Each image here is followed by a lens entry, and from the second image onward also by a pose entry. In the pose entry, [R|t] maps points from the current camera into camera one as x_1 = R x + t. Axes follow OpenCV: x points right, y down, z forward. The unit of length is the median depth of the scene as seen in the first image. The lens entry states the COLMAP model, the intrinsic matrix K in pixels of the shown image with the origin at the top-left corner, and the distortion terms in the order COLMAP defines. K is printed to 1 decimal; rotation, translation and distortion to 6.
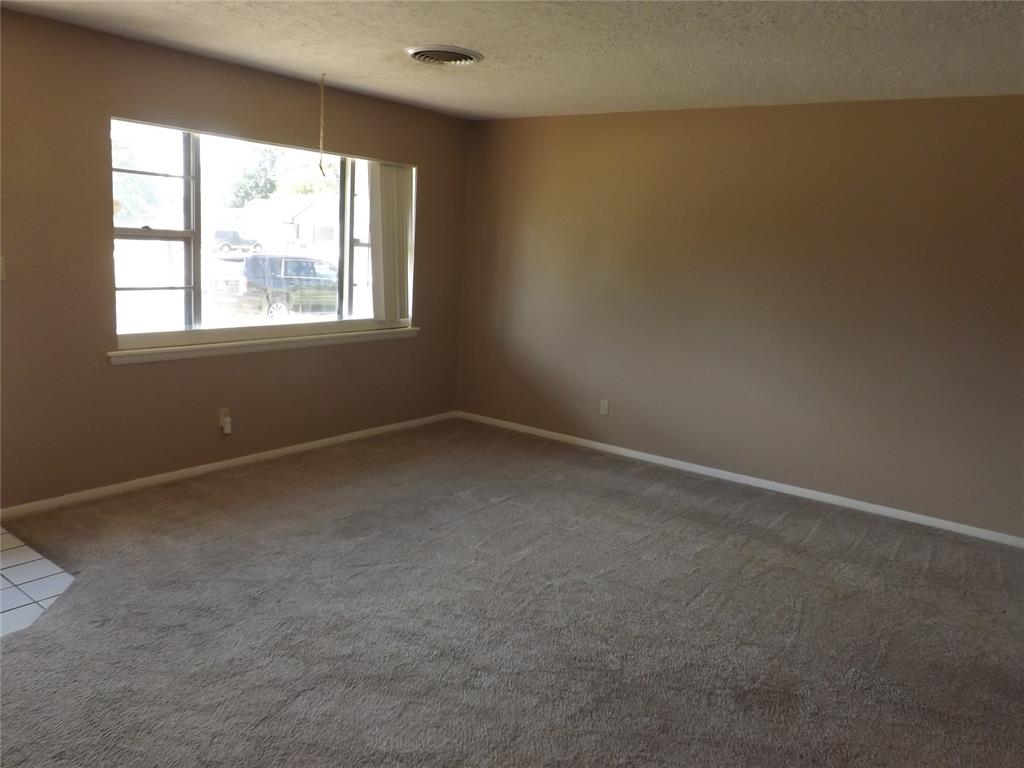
lens RADIAL K [[762.8, 0, 512.0], [0, 762.8, 384.0], [0, 0, 1]] dist [-0.038767, 0.000230]
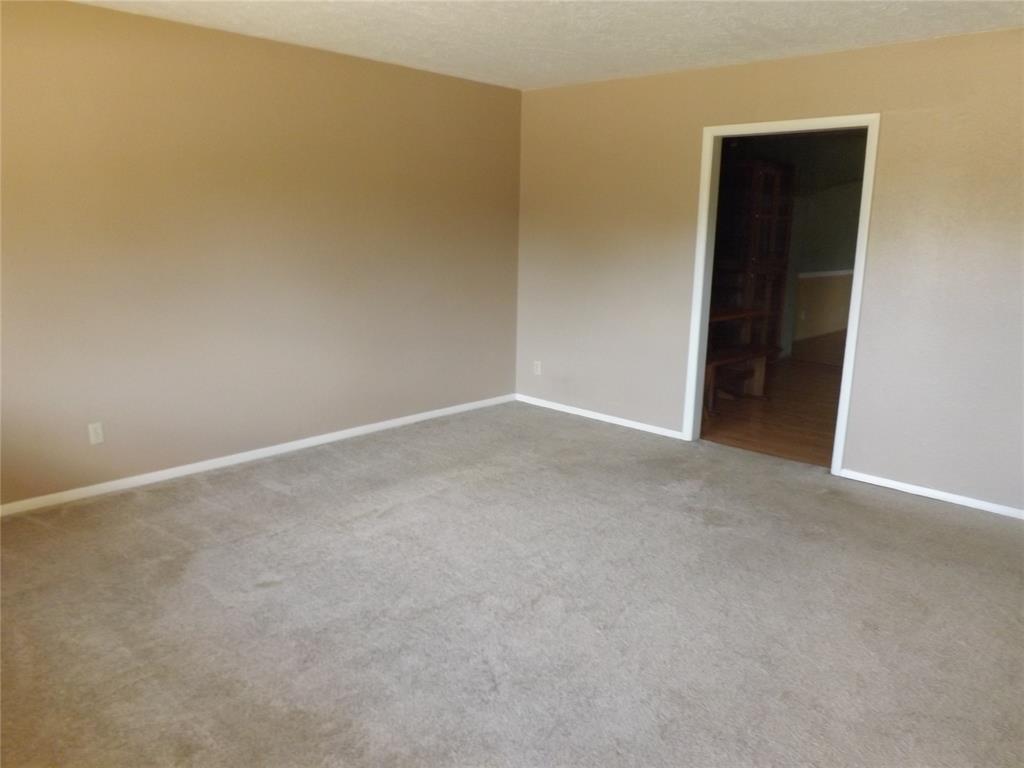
lens RADIAL K [[762.8, 0, 512.0], [0, 762.8, 384.0], [0, 0, 1]] dist [-0.038767, 0.000230]
pose [[0.125771, -0.263625, 0.956391, -0.608152], [0.174663, 0.954871, 0.240237, -0.142109], [-0.976563, 0.136831, 0.166141, 0.650659]]
